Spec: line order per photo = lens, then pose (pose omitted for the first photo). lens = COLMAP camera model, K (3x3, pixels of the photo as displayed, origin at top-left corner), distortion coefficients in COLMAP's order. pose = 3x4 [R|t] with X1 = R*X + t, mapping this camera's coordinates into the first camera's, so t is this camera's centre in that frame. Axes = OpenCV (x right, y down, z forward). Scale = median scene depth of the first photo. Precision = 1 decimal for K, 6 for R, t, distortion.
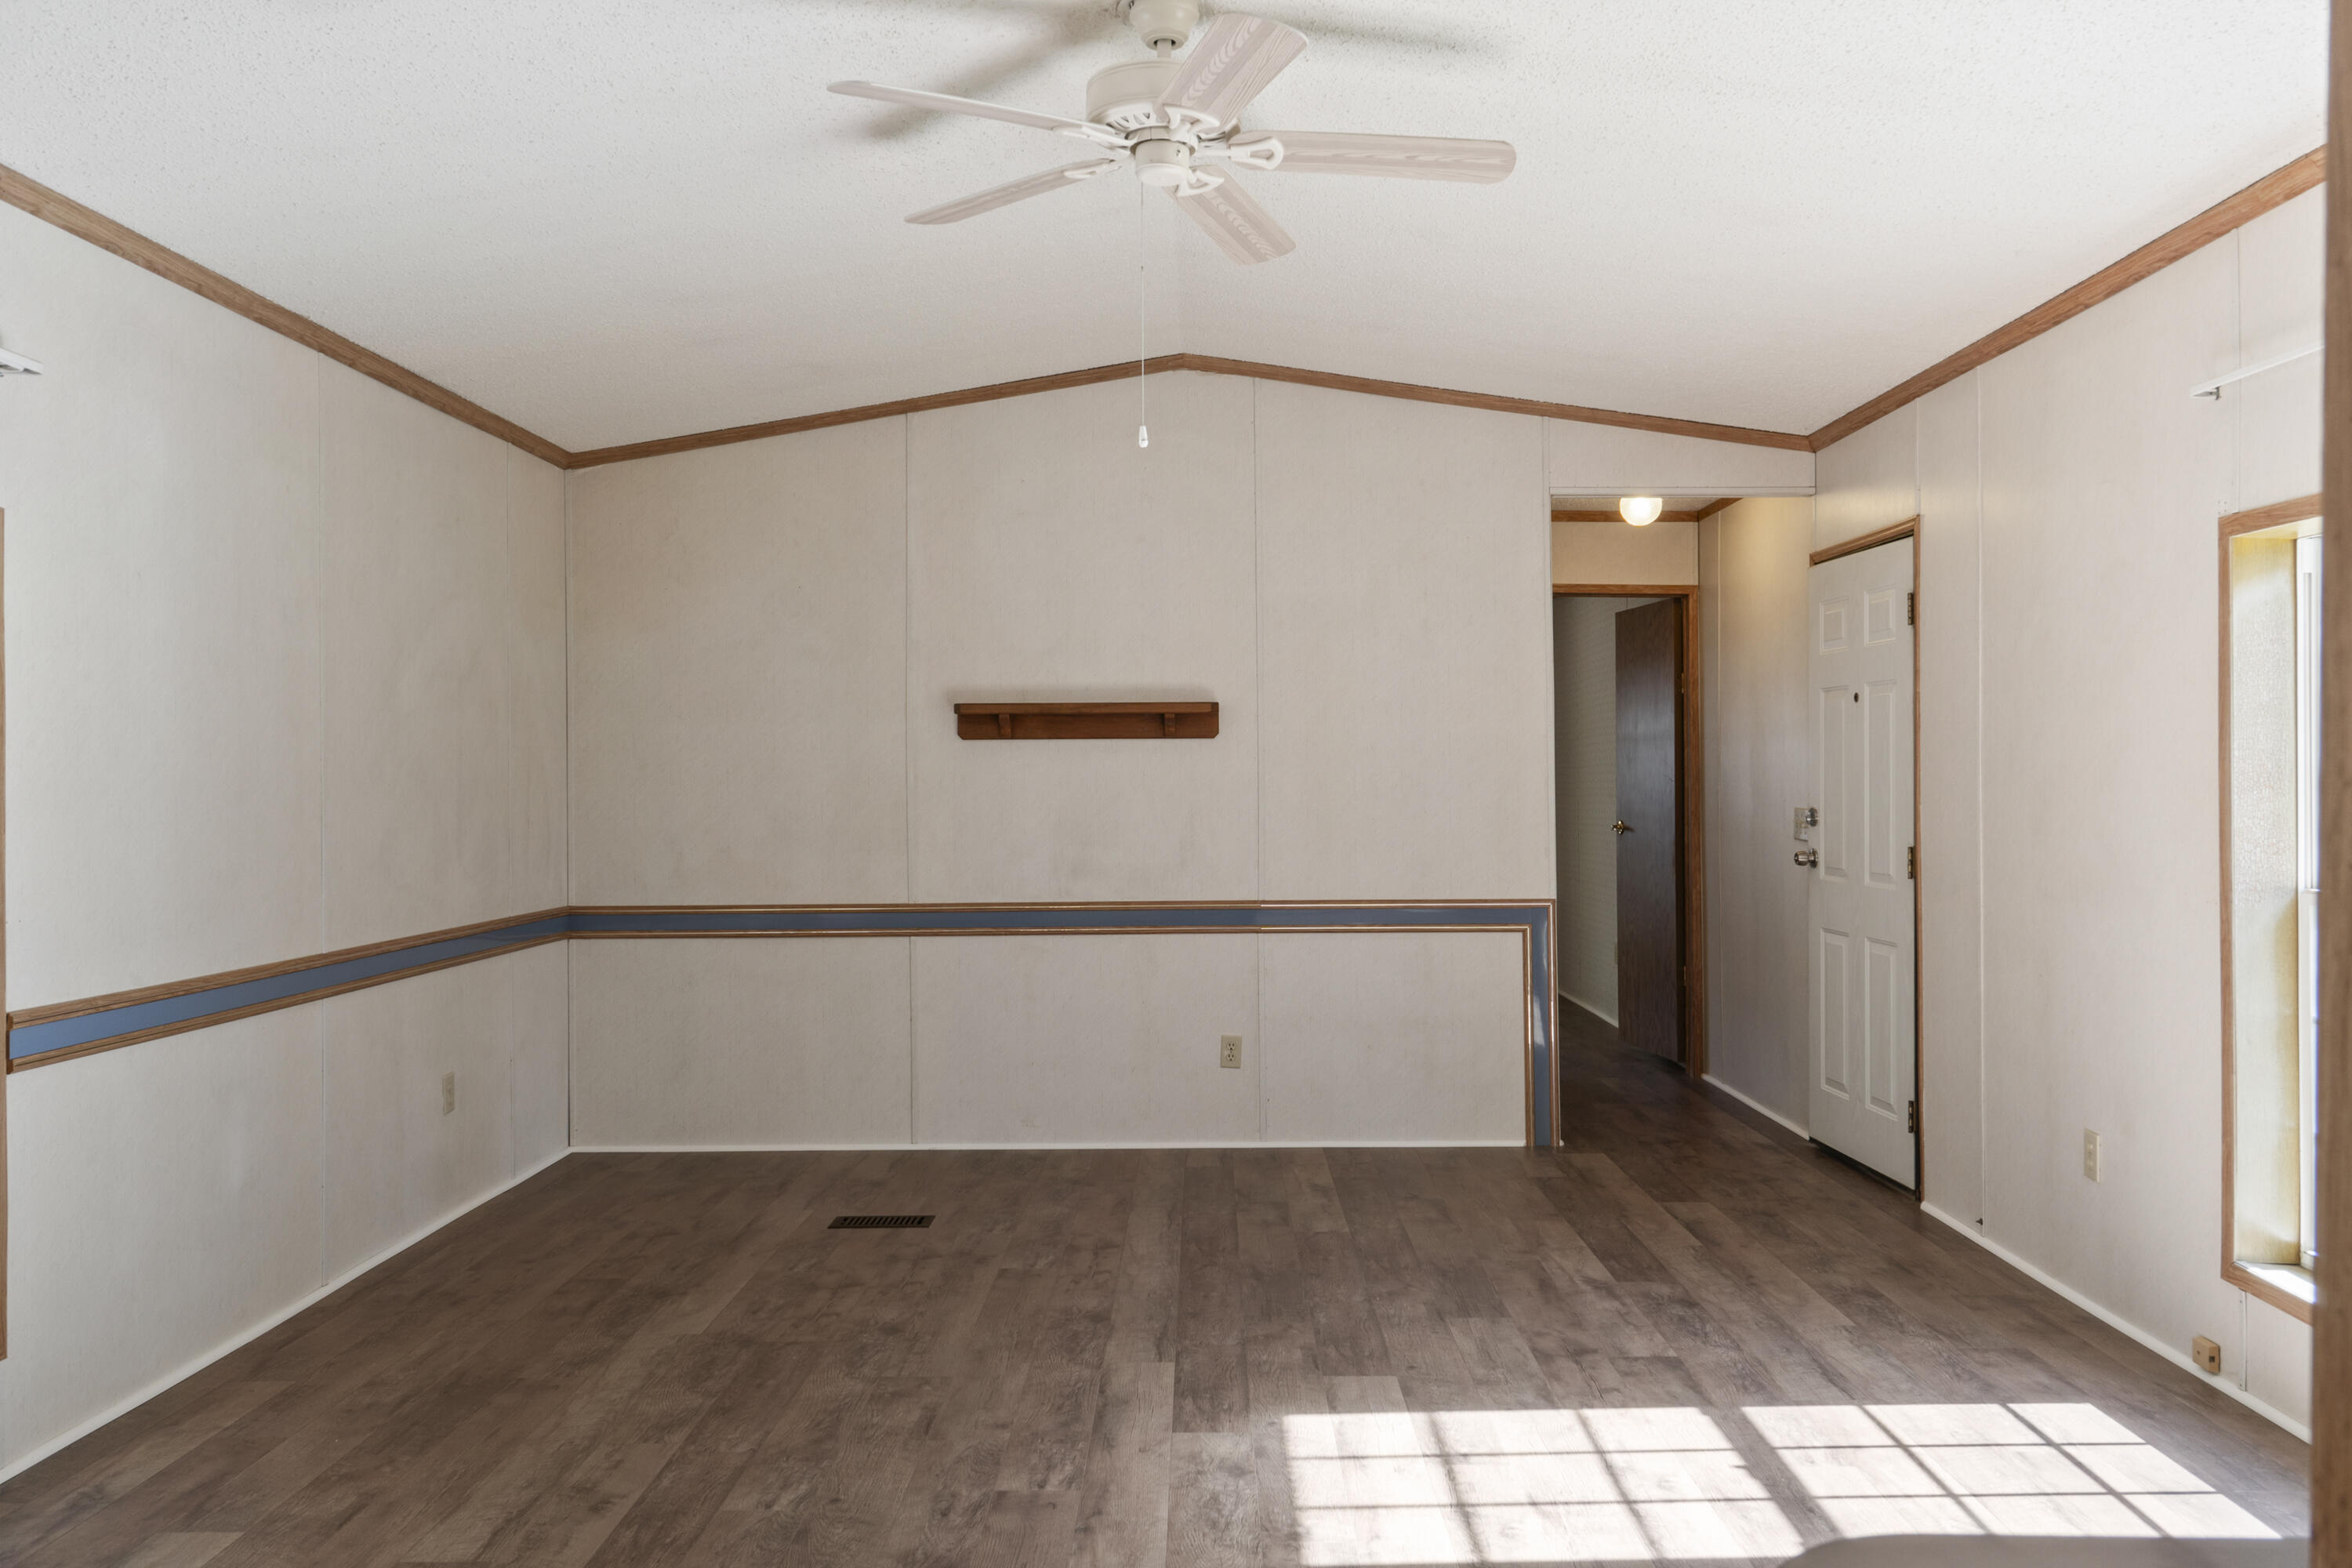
lens RADIAL K [[1775.8, 0, 1172.7], [0, 1775.8, 790.7], [0, 0, 1]] dist [0.001572, -0.000102]
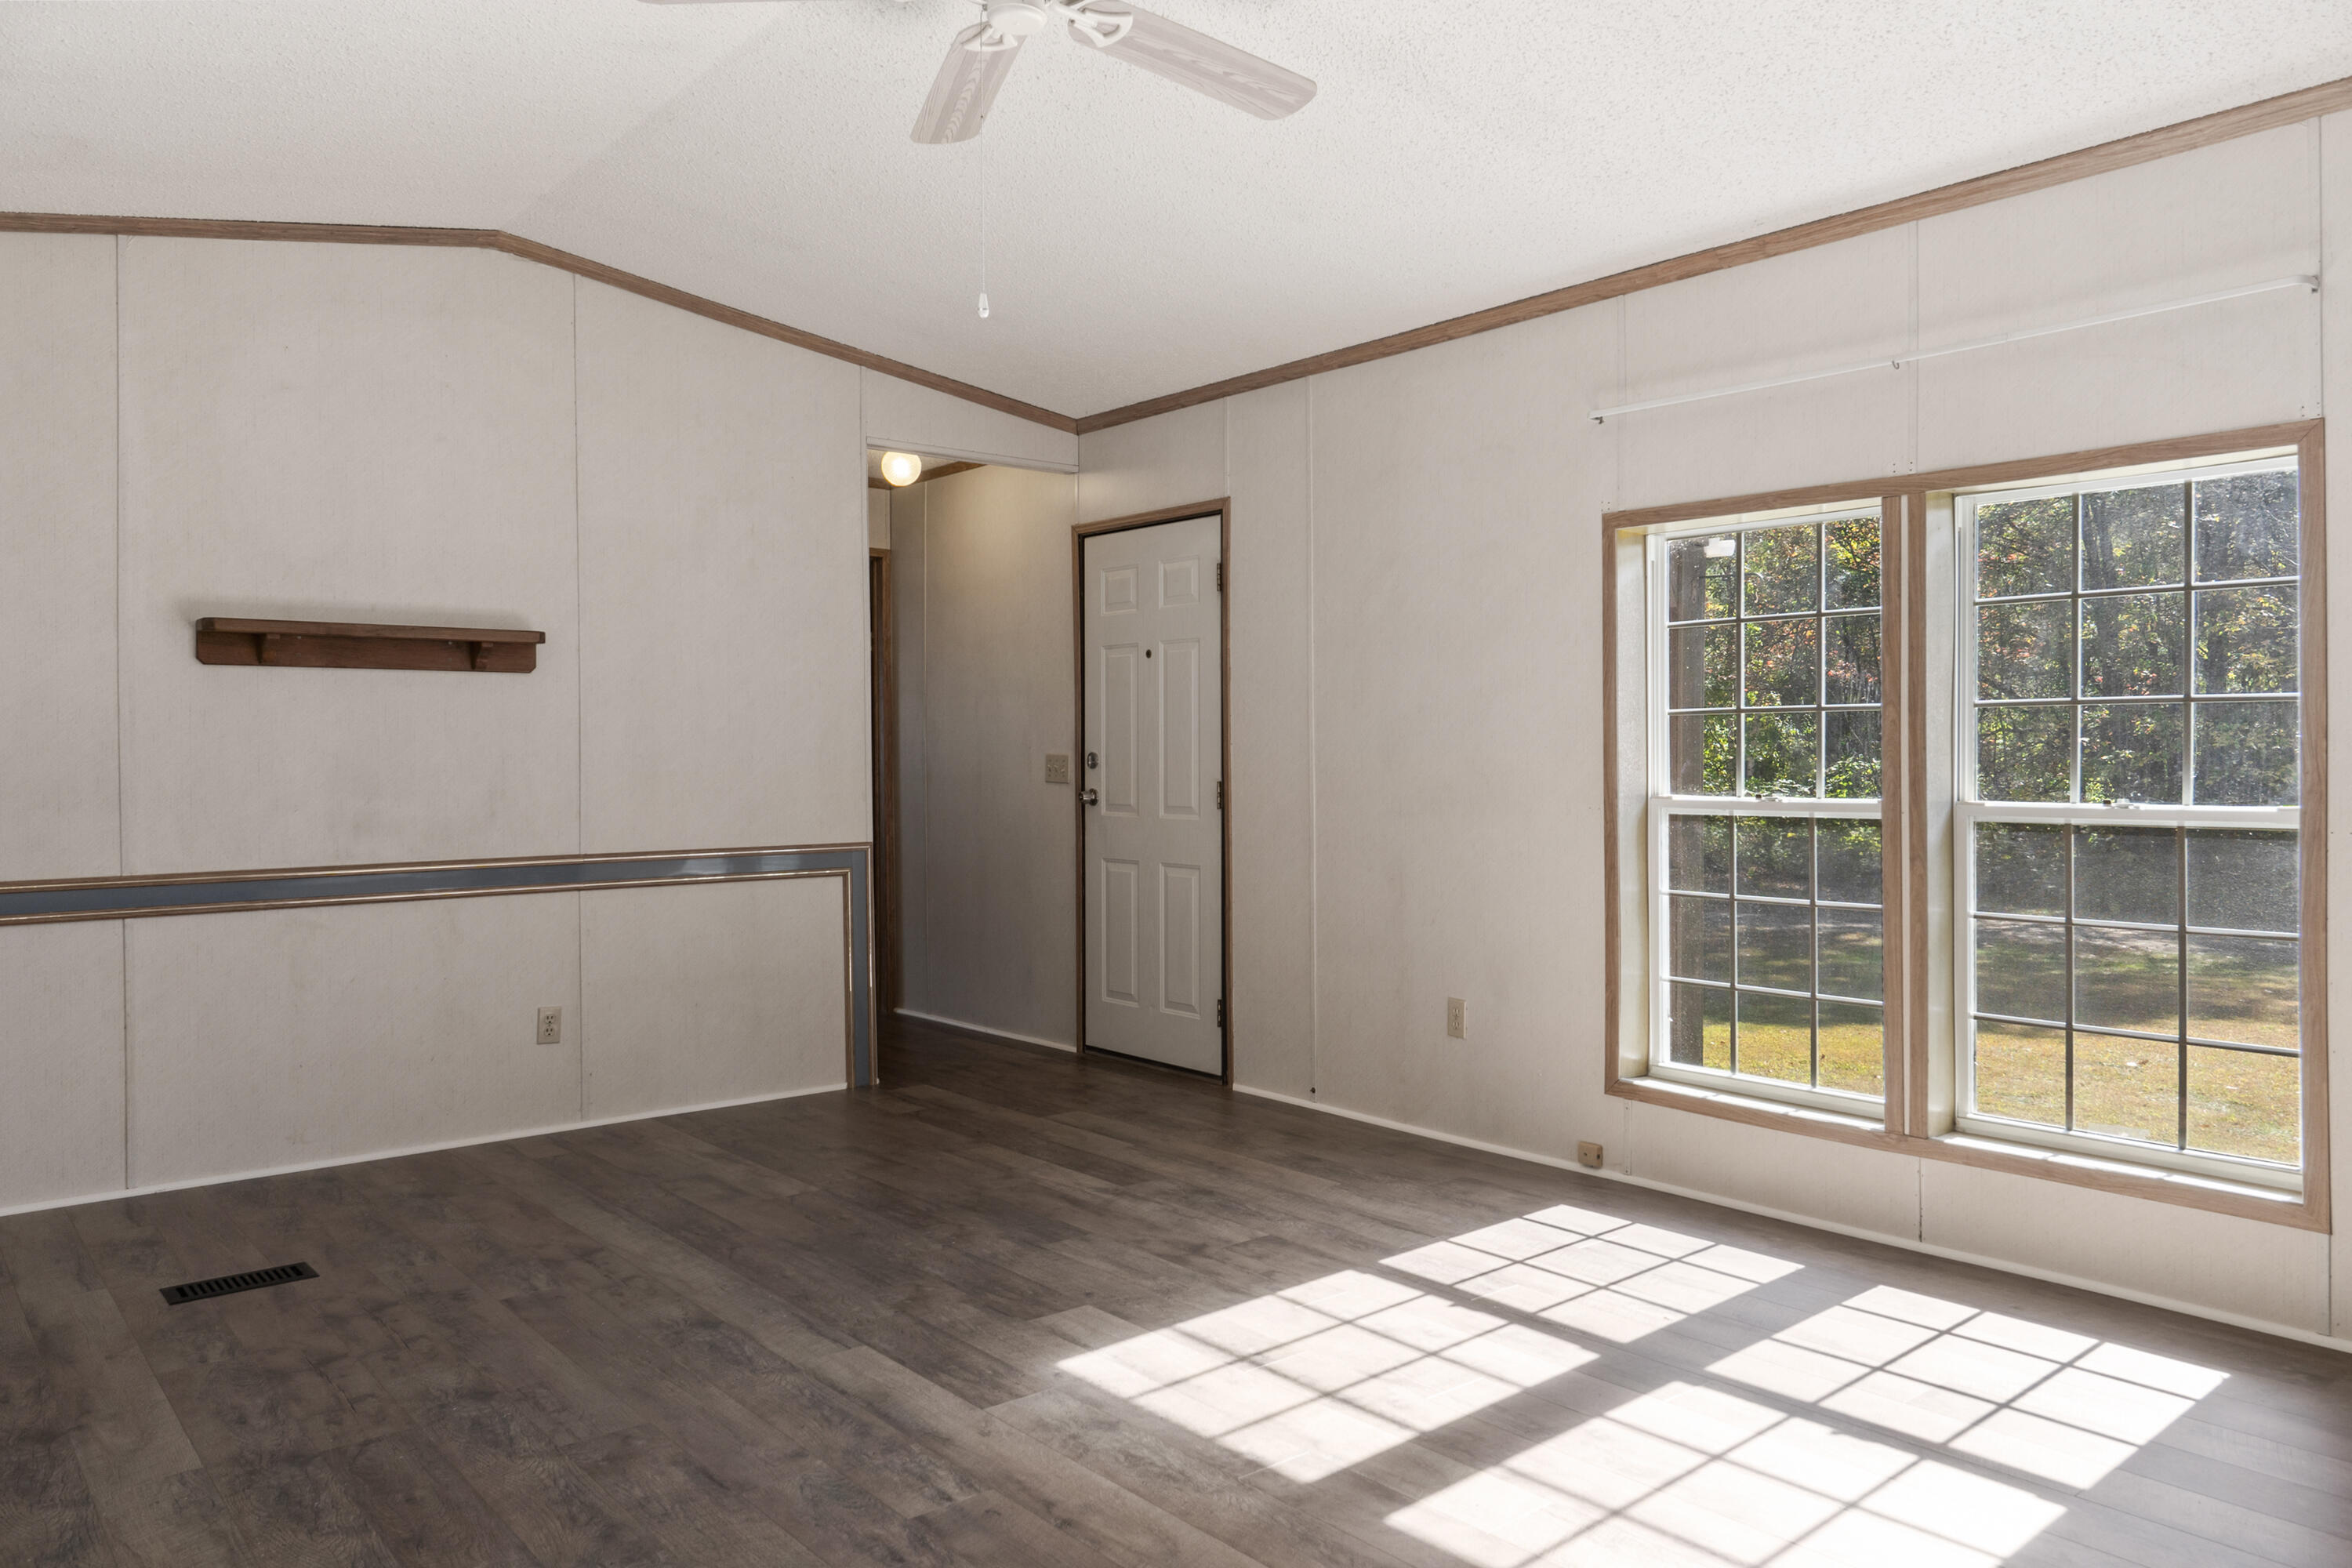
lens RADIAL K [[1656.1, 0, 1176.7], [0, 1656.1, 769.6], [0, 0, 1]] dist [-0.004765, 0.000205]
pose [[0.762079, -0.005006, 0.647465, -0.425257], [0.005100, 0.999986, 0.001730, 0.030245], [-0.647464, 0.001984, 0.762094, 0.262729]]
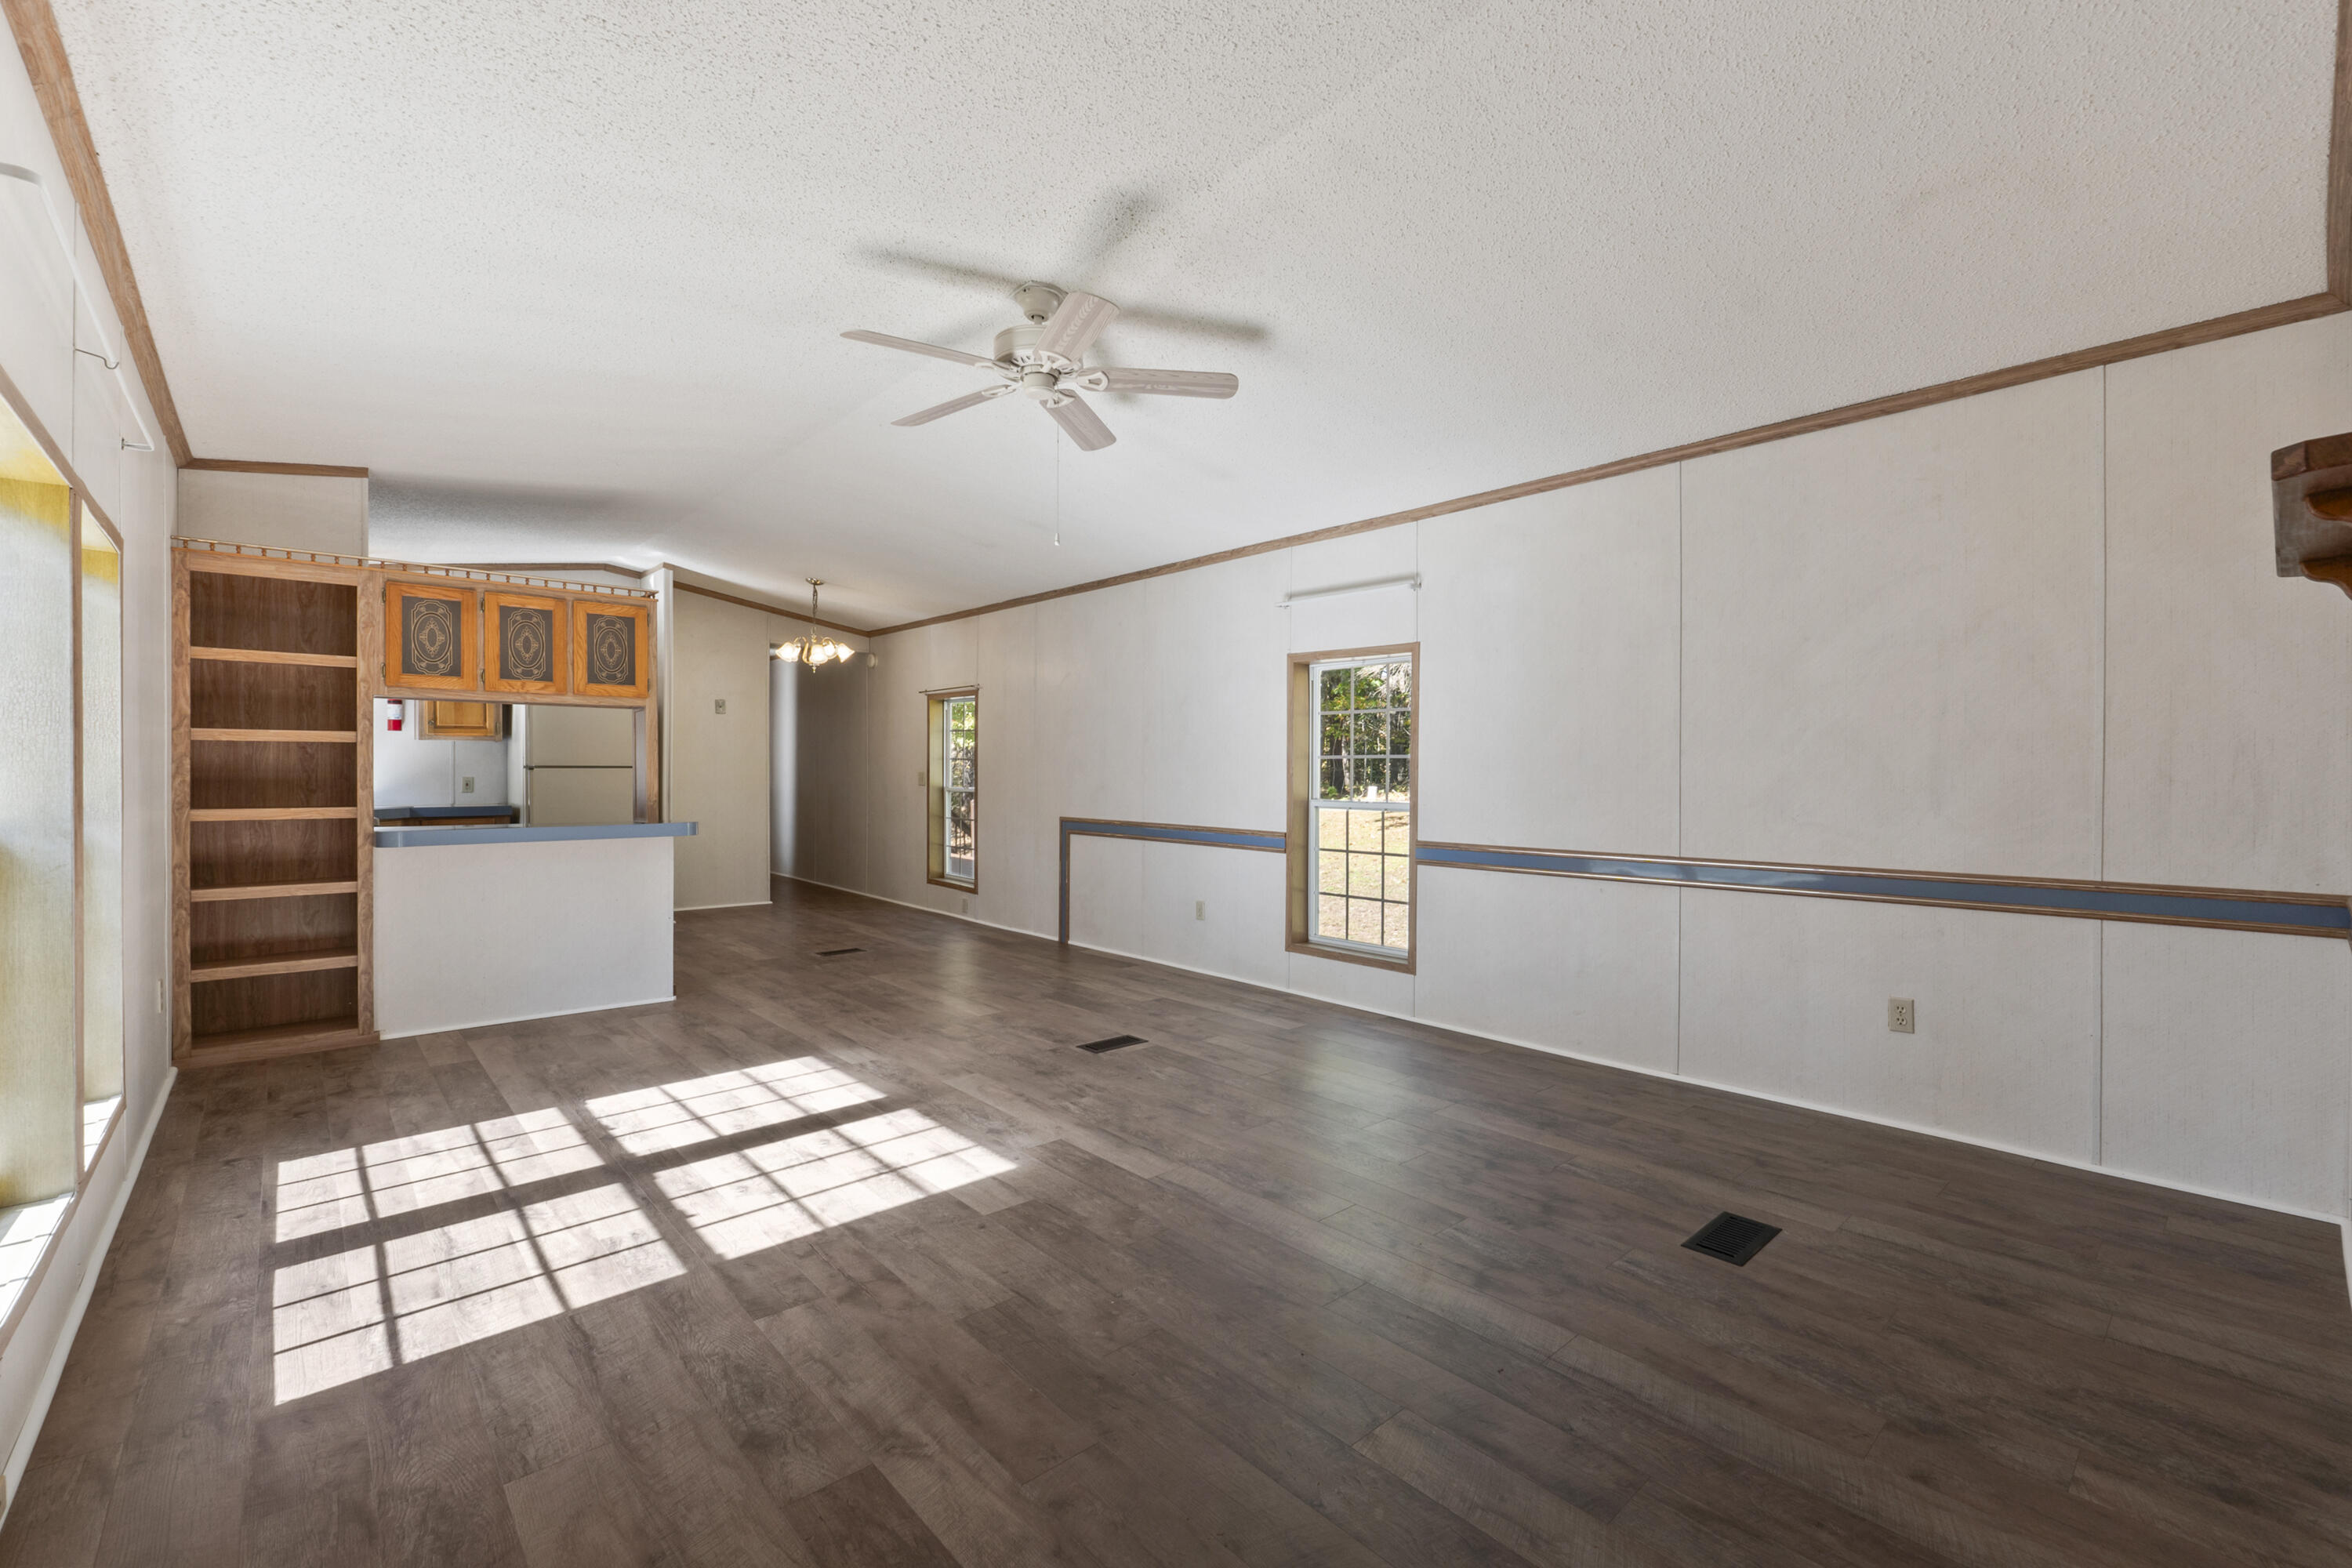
lens RADIAL K [[995.0, 0, 1173.9], [0, 995.0, 775.7], [0, 0, 1]] dist [-0.002586, 0.000078]
pose [[-0.736135, 0.004503, -0.676820, 0.486502], [-0.001261, 0.999967, 0.008024, 0.019503], [0.676834, 0.006760, -0.736105, 1.570320]]
